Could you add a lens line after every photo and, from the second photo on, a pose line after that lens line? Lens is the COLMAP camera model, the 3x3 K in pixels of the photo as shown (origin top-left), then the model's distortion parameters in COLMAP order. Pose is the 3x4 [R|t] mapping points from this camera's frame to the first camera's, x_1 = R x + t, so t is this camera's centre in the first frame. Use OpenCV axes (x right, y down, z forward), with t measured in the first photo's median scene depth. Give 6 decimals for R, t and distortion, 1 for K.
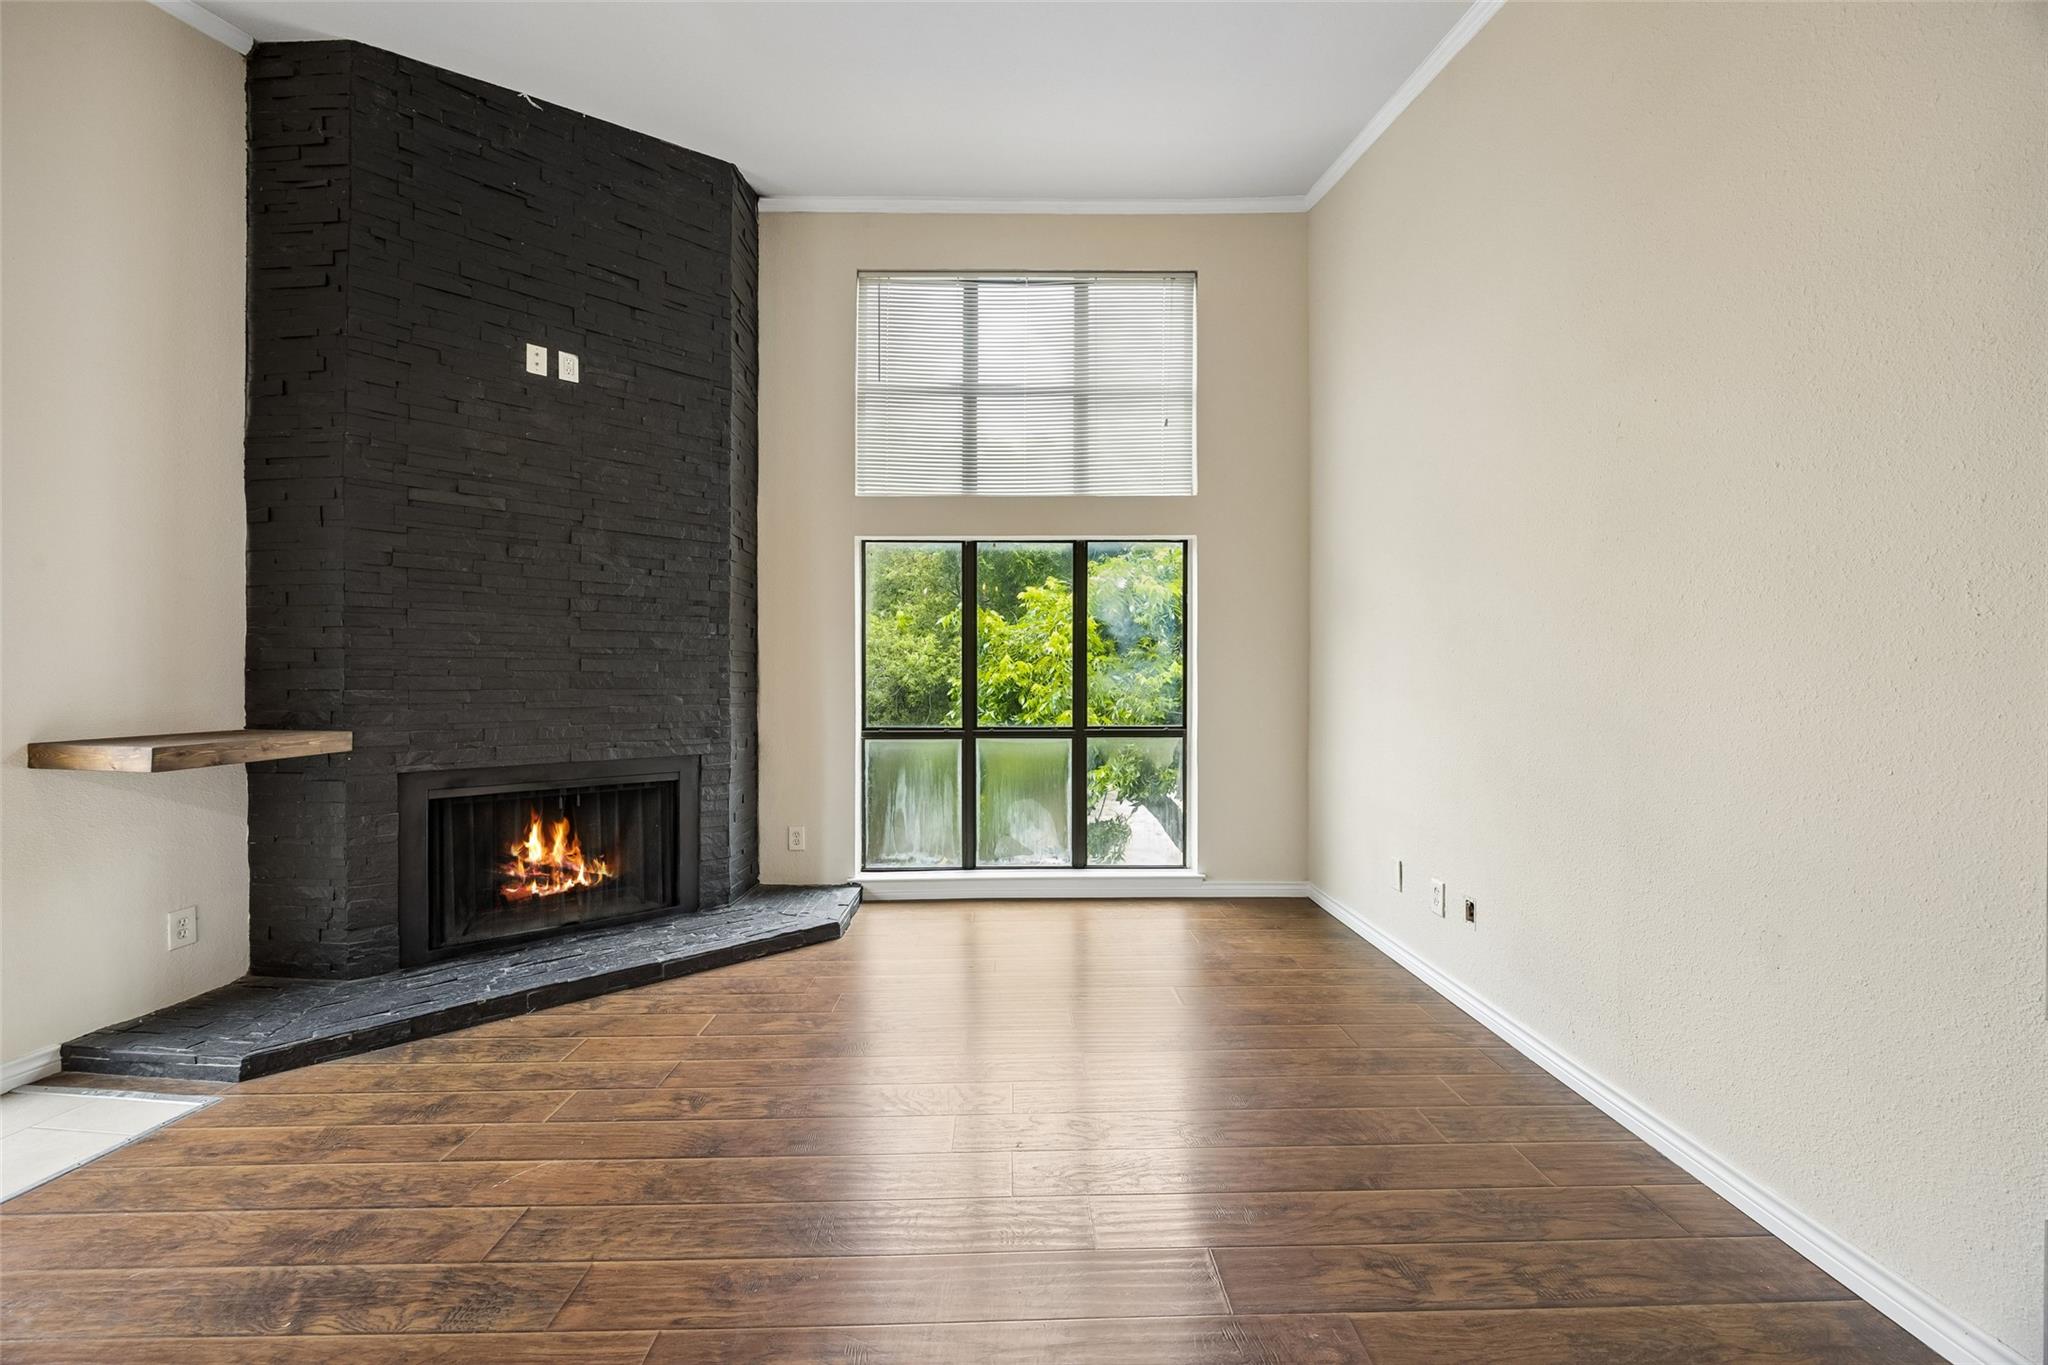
lens RADIAL K [[773.9, 0, 1023.9], [0, 773.9, 677.5], [0, 0, 1]] dist [0.000096, -0.002340]
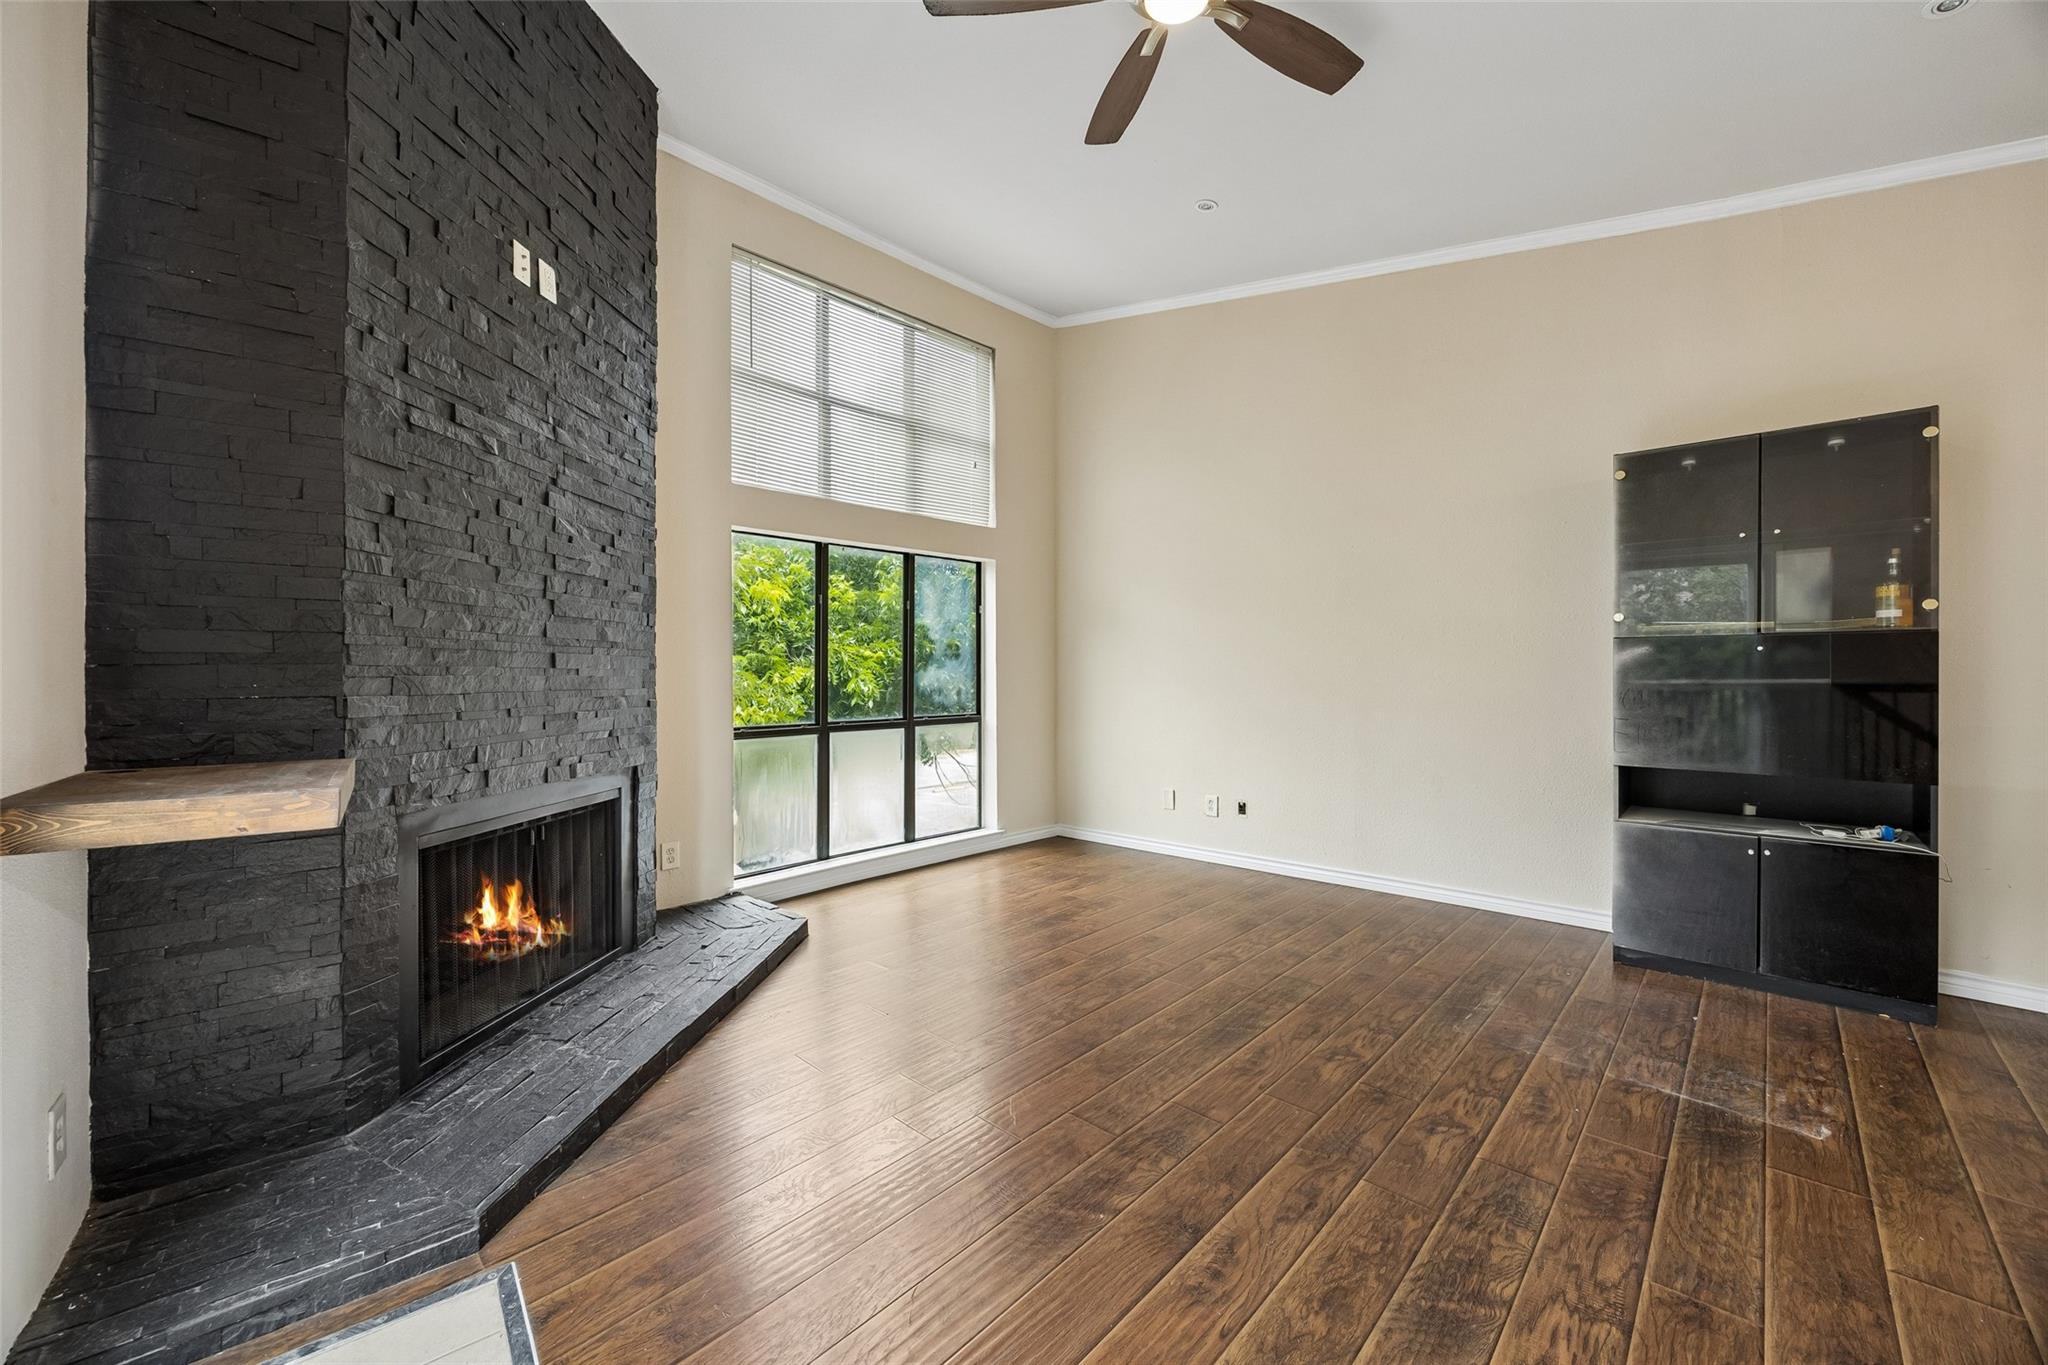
lens RADIAL K [[770.5, 0, 1034.6], [0, 770.5, 674.0], [0, 0, 1]] dist [0.000320, -0.000142]
pose [[0.704614, -0.004030, 0.709580, -0.623662], [0.003998, 0.999991, 0.001709, -0.001286], [-0.709580, 0.001633, 0.704623, 0.075994]]
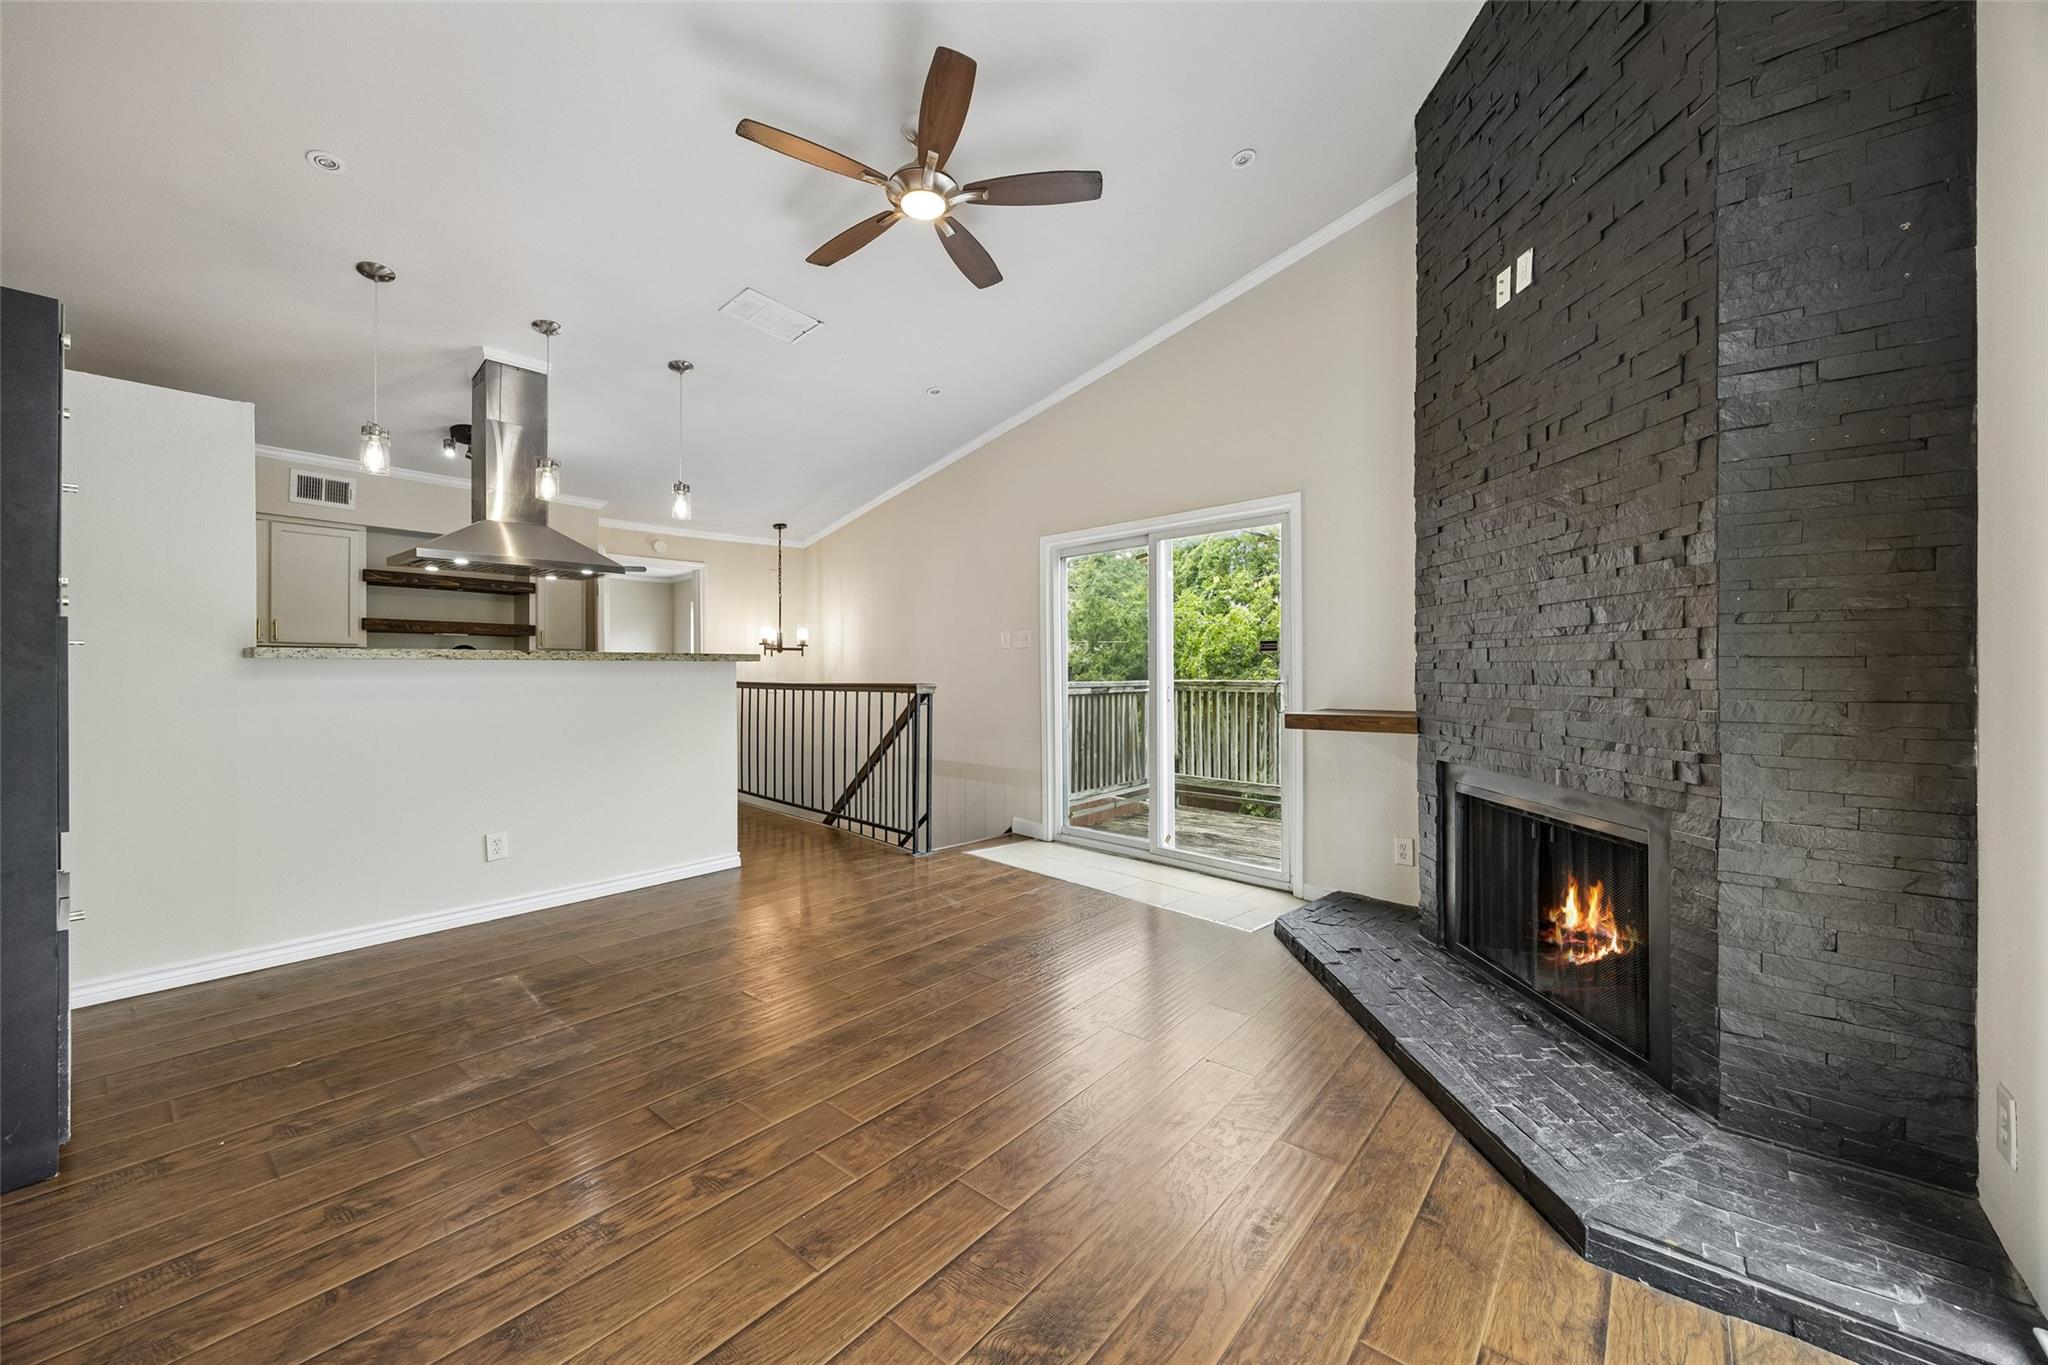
lens RADIAL K [[770.5, 0, 1034.6], [0, 770.5, 674.0], [0, 0, 1]] dist [0.000320, -0.000142]
pose [[-0.647904, 0.004167, -0.761711, 0.247544], [0.005398, 0.999985, 0.000879, 0.001529], [0.761703, -0.003542, -0.647916, 0.882035]]
